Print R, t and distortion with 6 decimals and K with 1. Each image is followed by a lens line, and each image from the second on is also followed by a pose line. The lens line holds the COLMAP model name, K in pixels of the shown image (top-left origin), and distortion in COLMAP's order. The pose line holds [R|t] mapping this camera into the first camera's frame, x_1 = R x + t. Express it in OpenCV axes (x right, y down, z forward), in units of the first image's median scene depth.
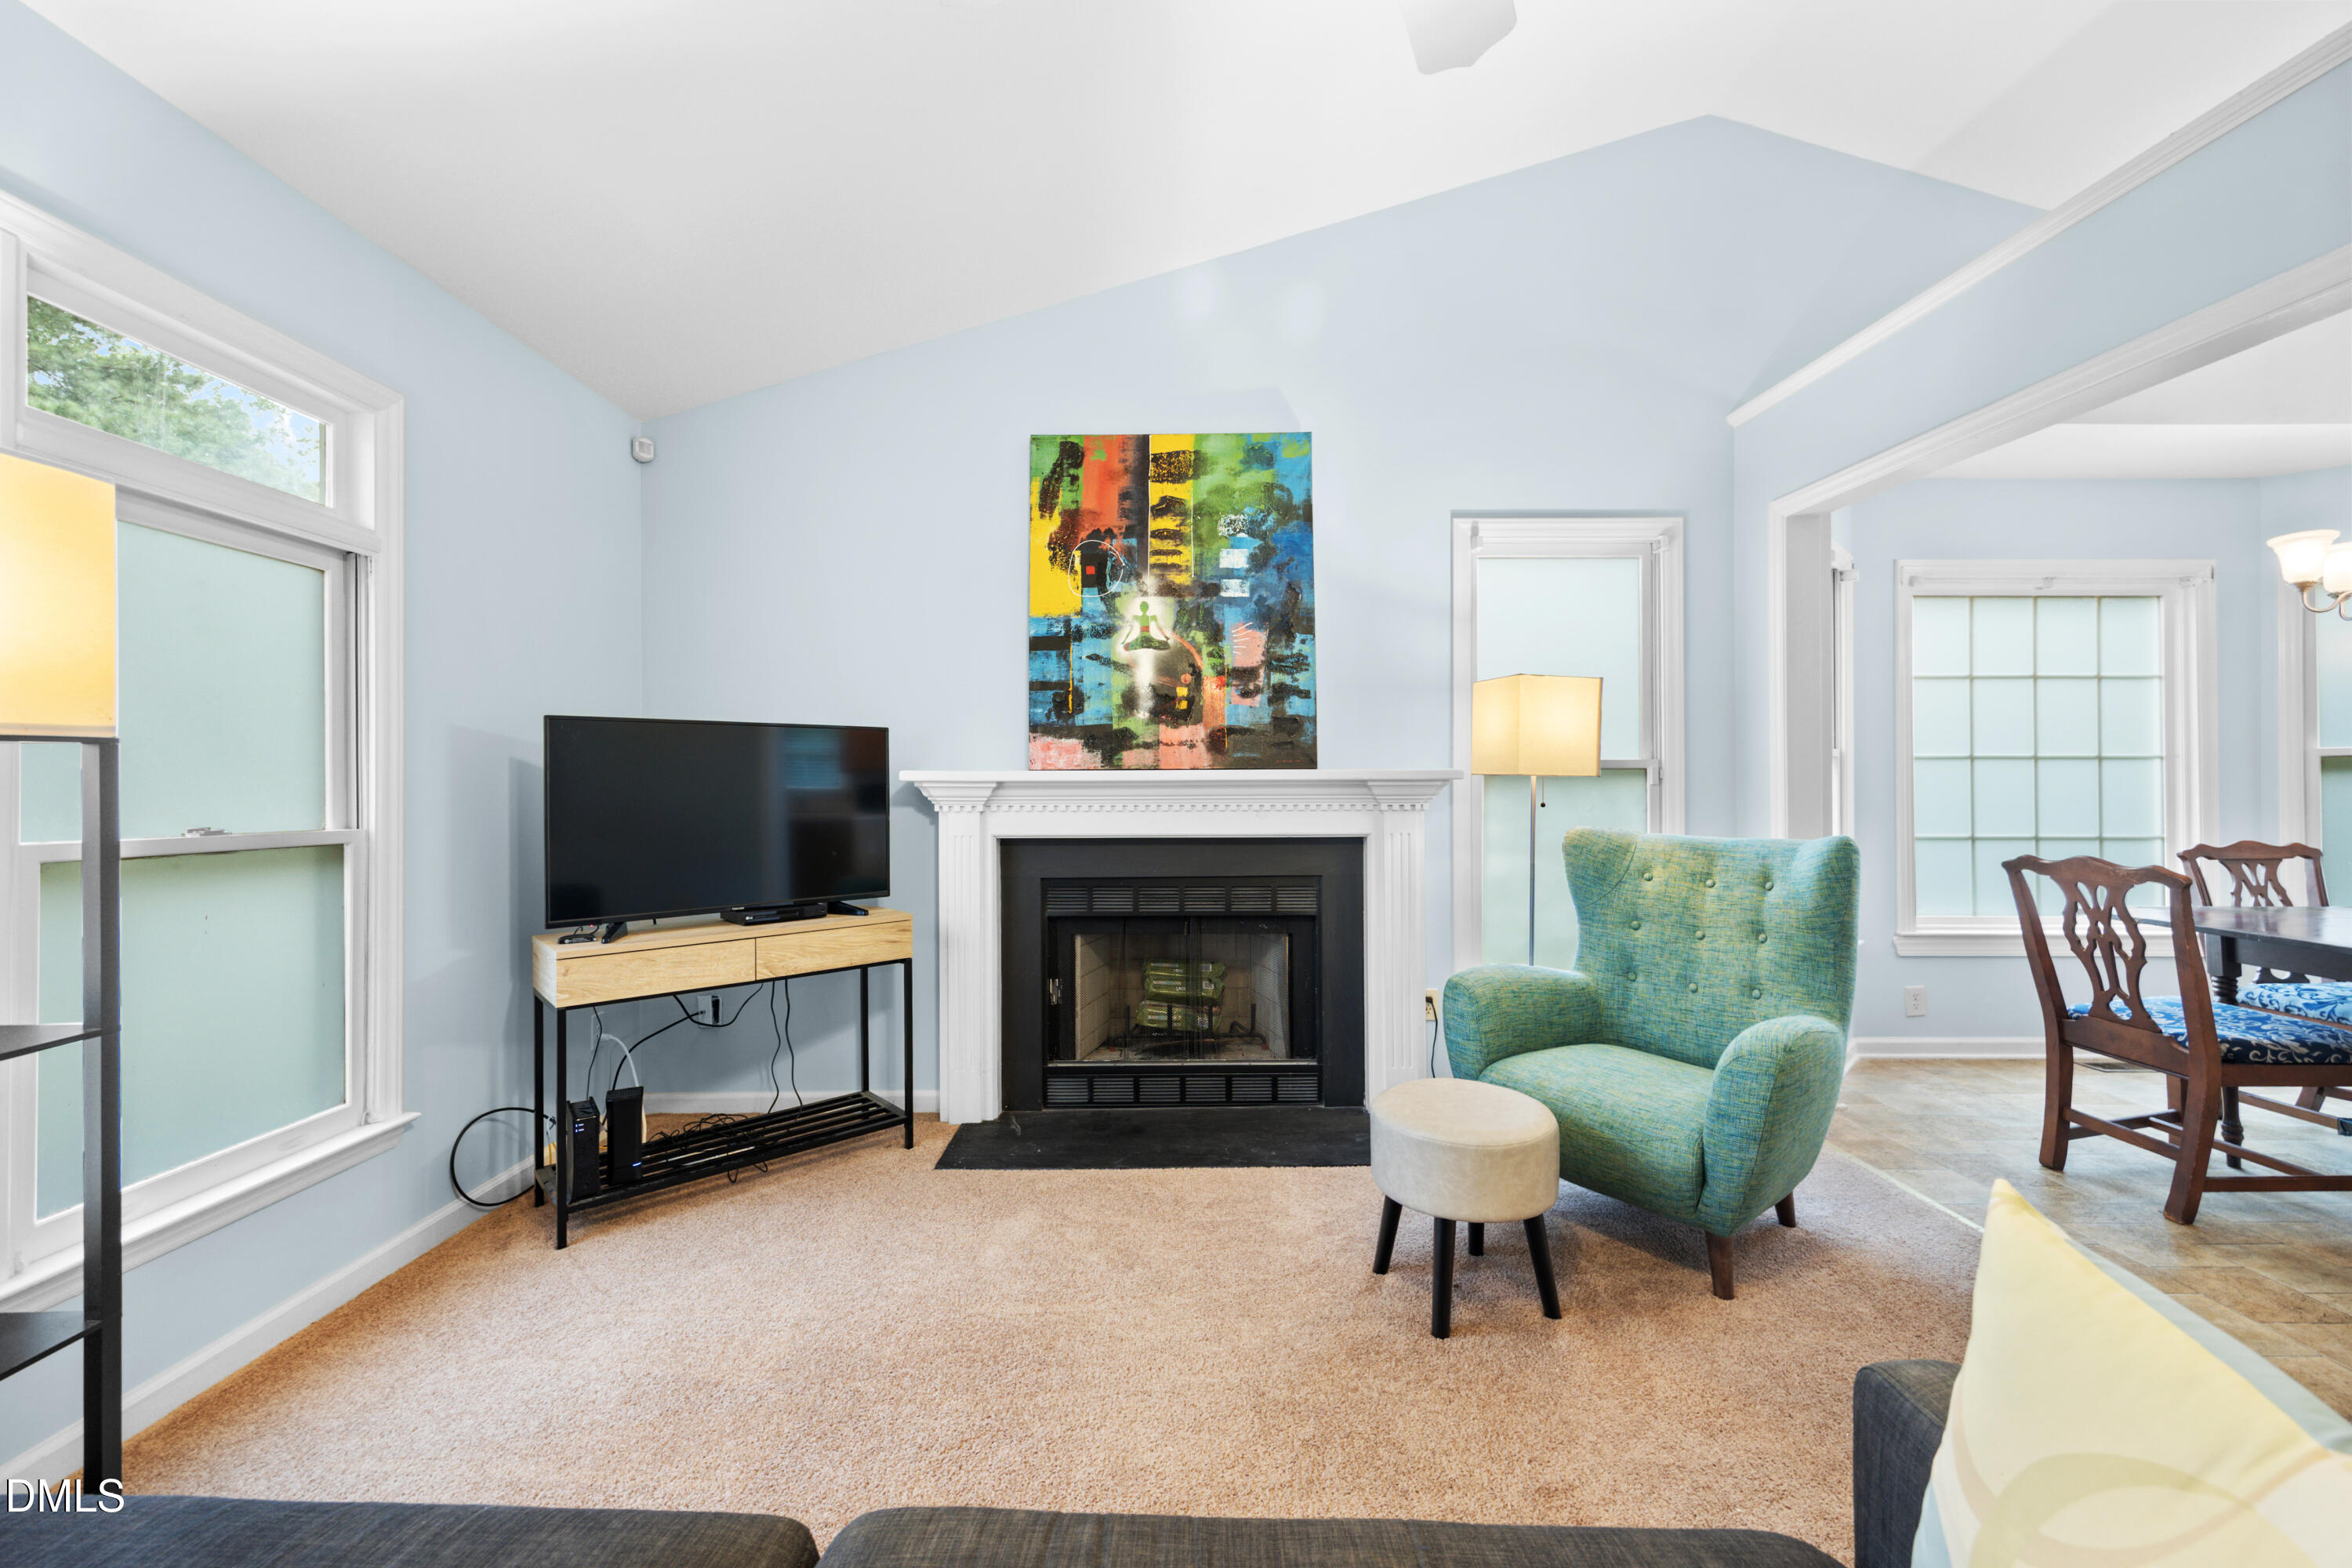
lens RADIAL K [[934.1, 0, 1173.1], [0, 934.1, 781.5], [0, 0, 1]] dist [0.002281, 0.000138]
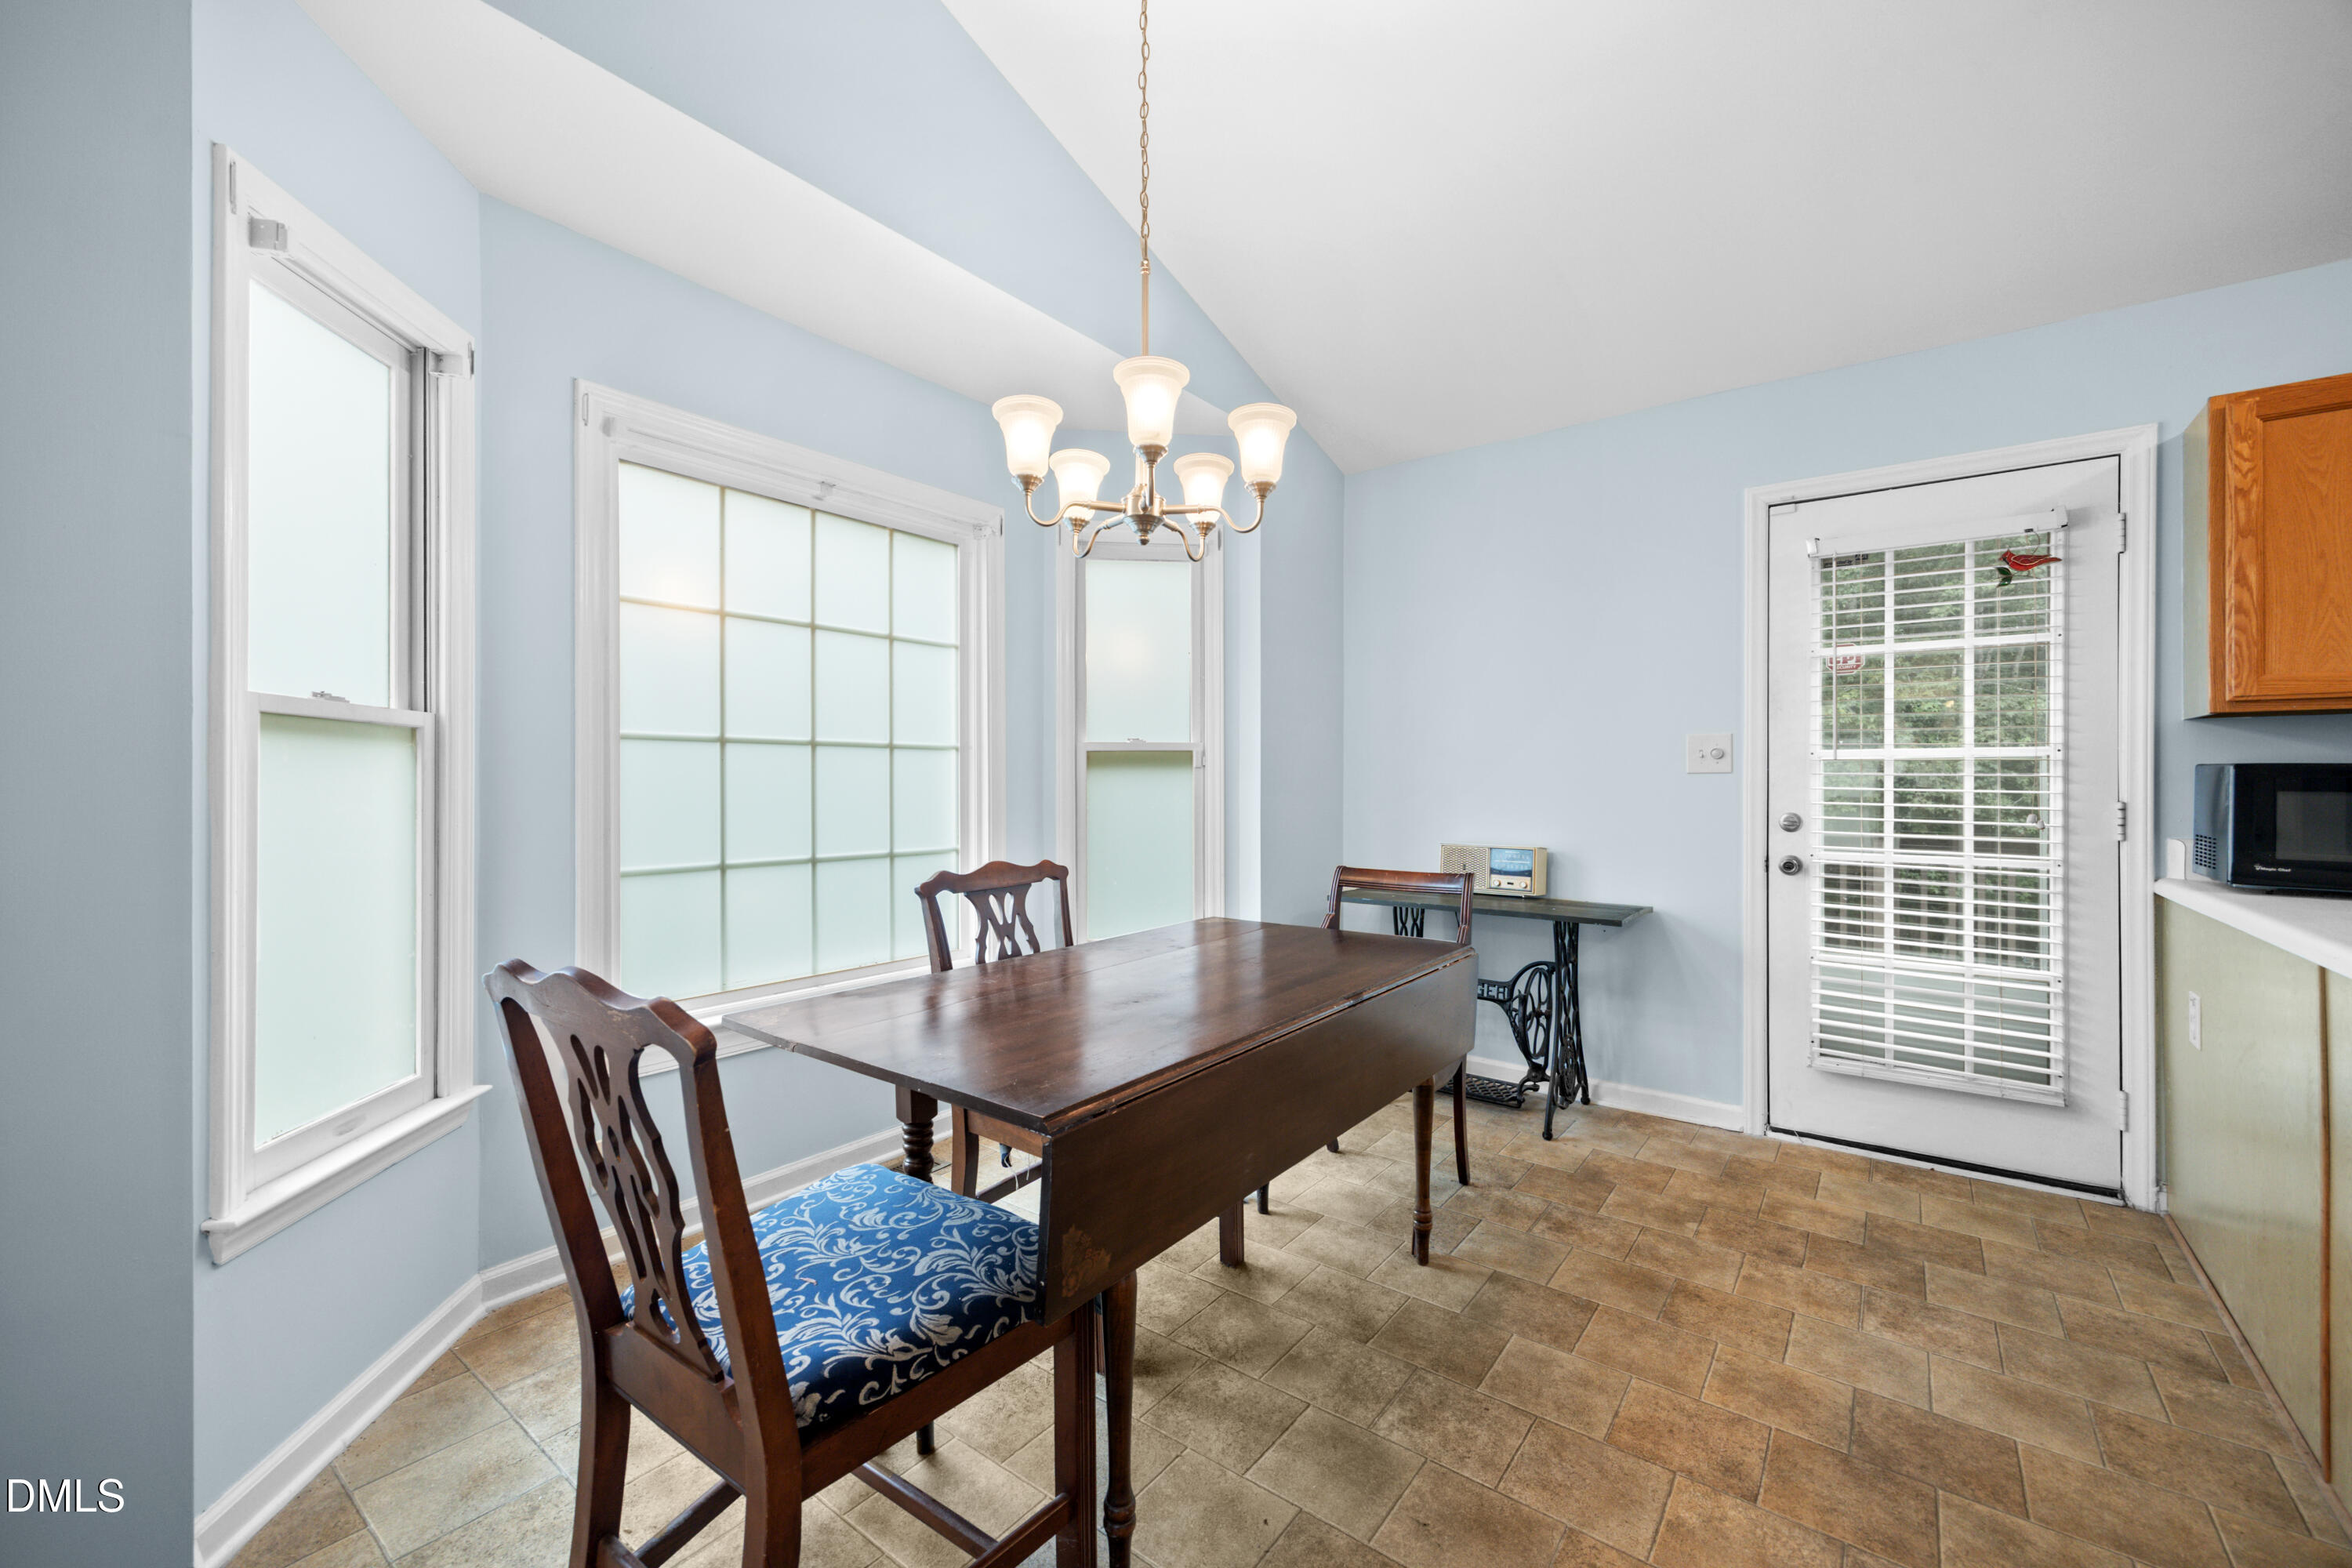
lens RADIAL K [[938.7, 0, 1165.4], [0, 938.7, 778.8], [0, 0, 1]] dist [0.003313, -0.000469]
pose [[0.613959, 0.002078, 0.789335, 0.661564], [-0.003927, 0.999992, 0.000423, -0.000963], [-0.789328, -0.003359, 0.613962, 0.458618]]
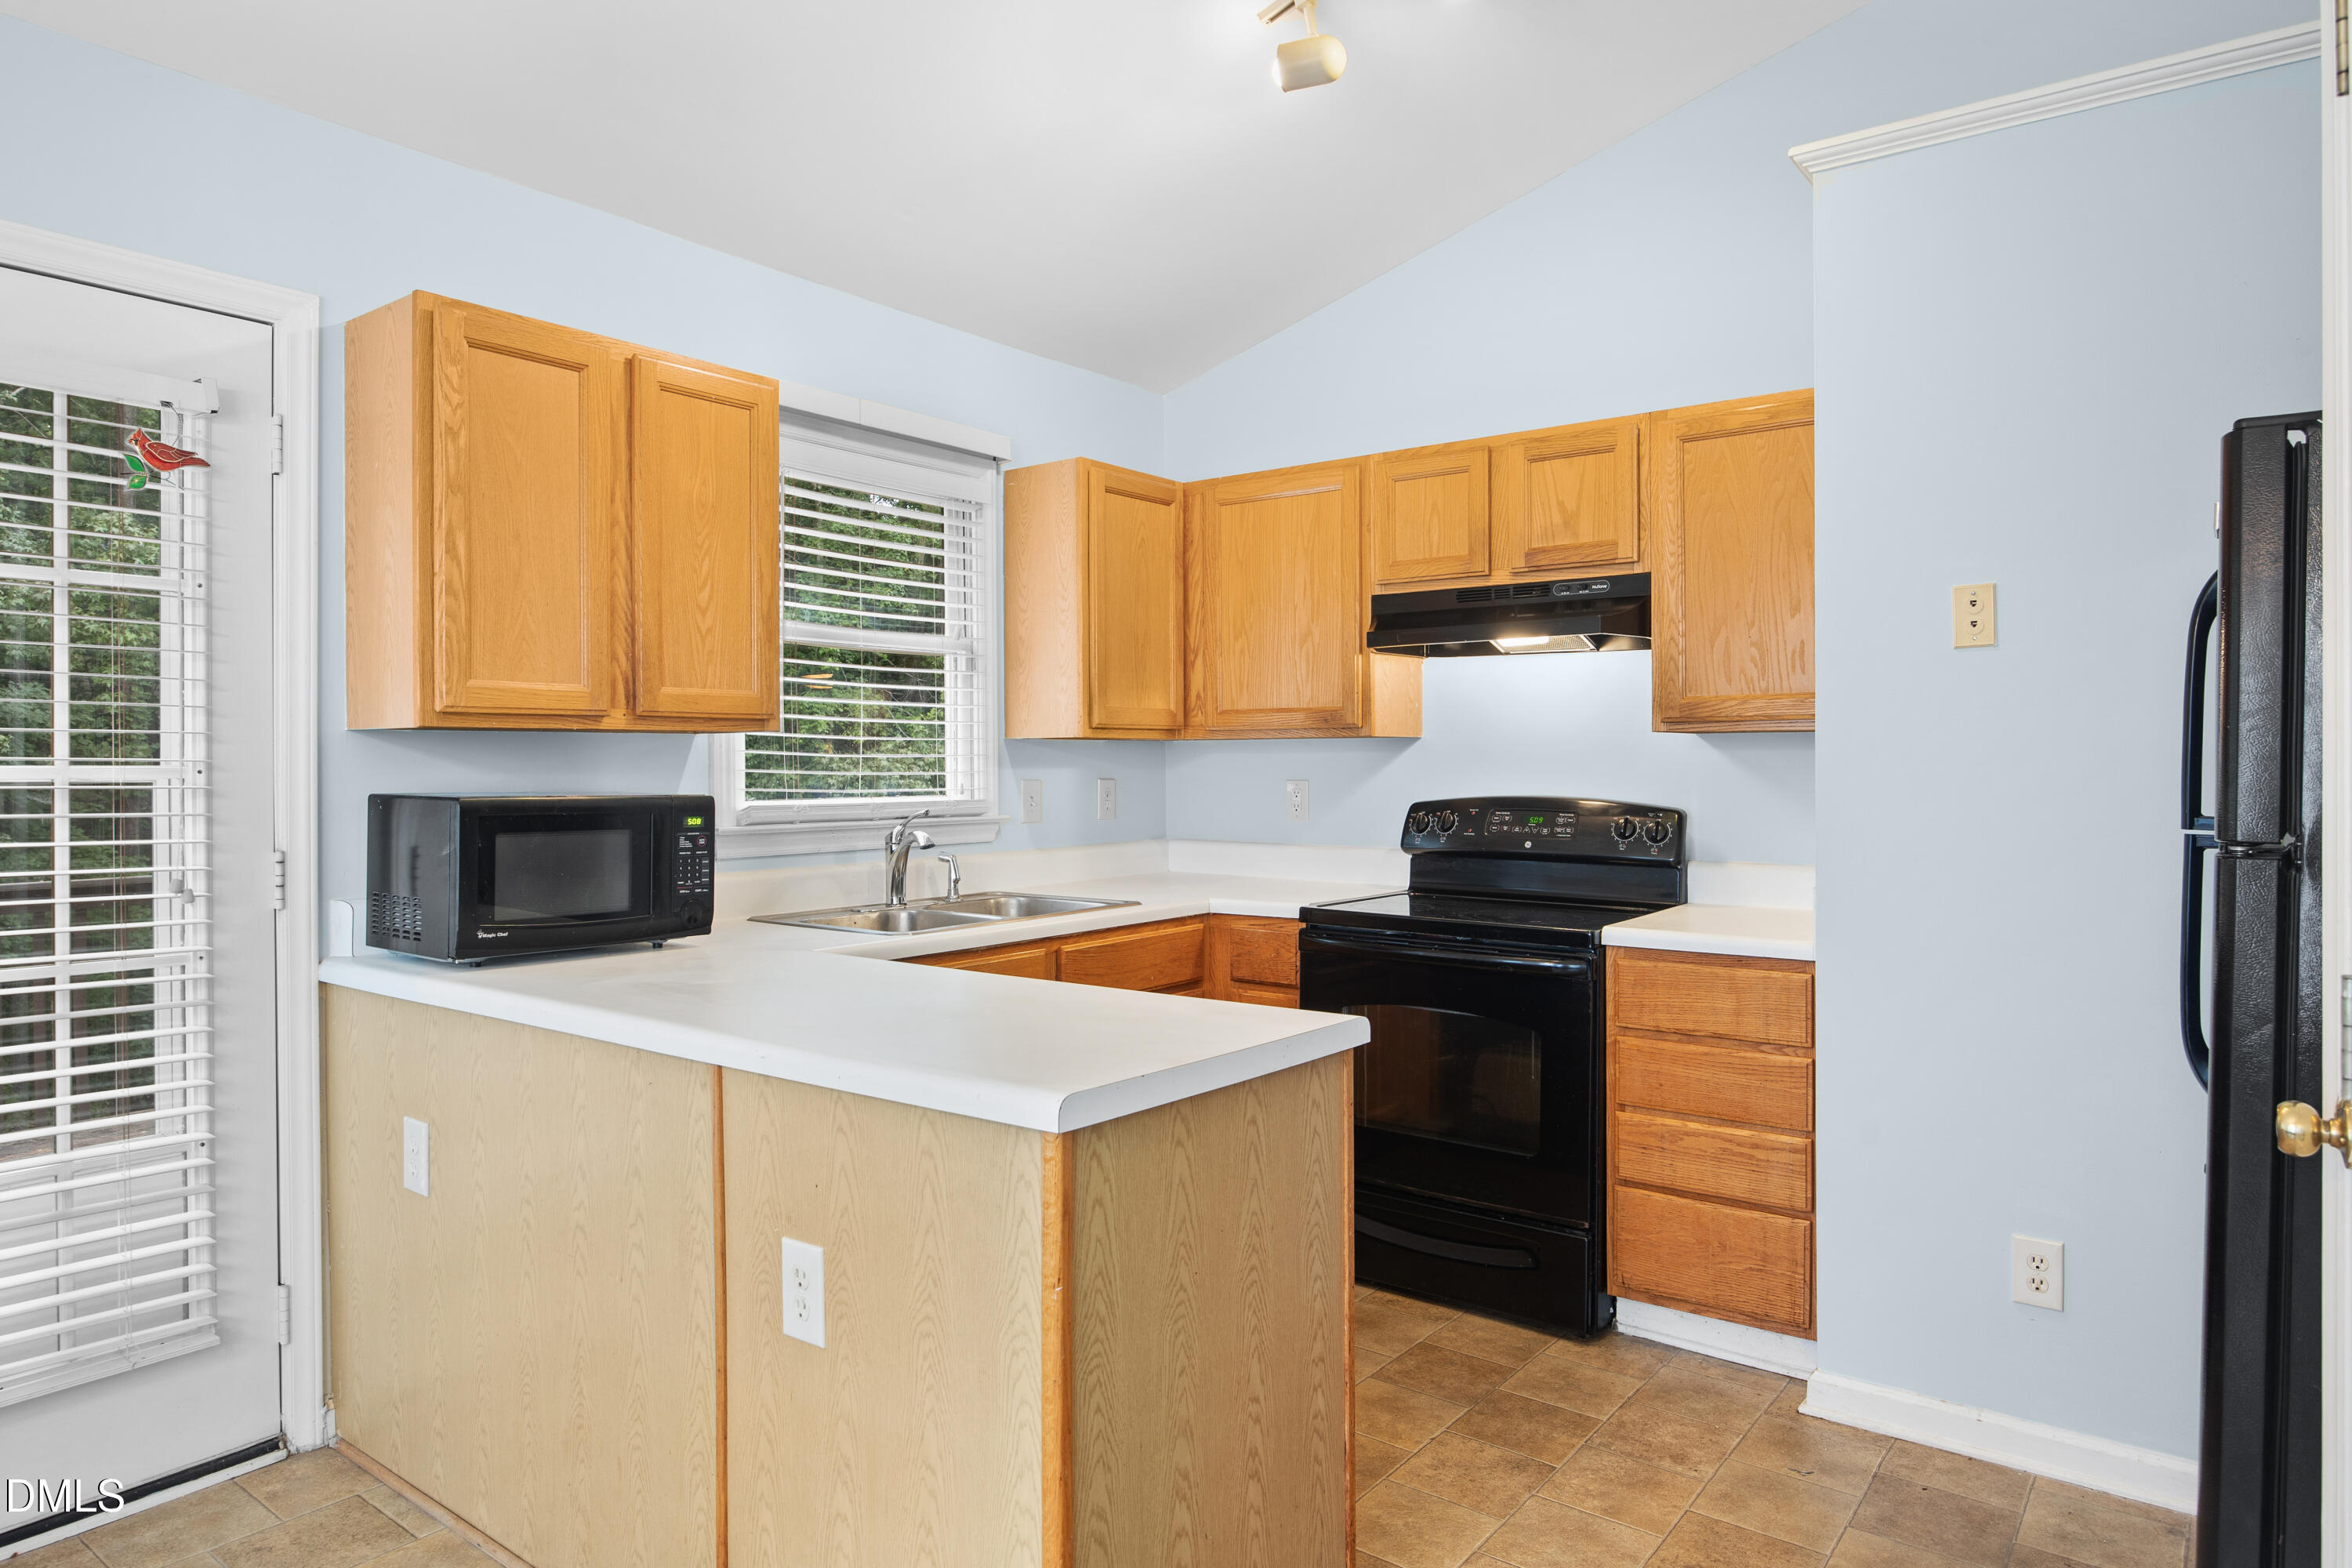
lens RADIAL K [[1427.0, 0, 1174.4], [0, 1427.0, 774.4], [0, 0, 1]] dist [-0.006802, 0.000714]
pose [[-0.793913, -0.002609, 0.608026, 0.899670], [-0.000230, 0.999992, 0.003991, -0.029782], [-0.608032, 0.003028, -0.793907, 0.633822]]
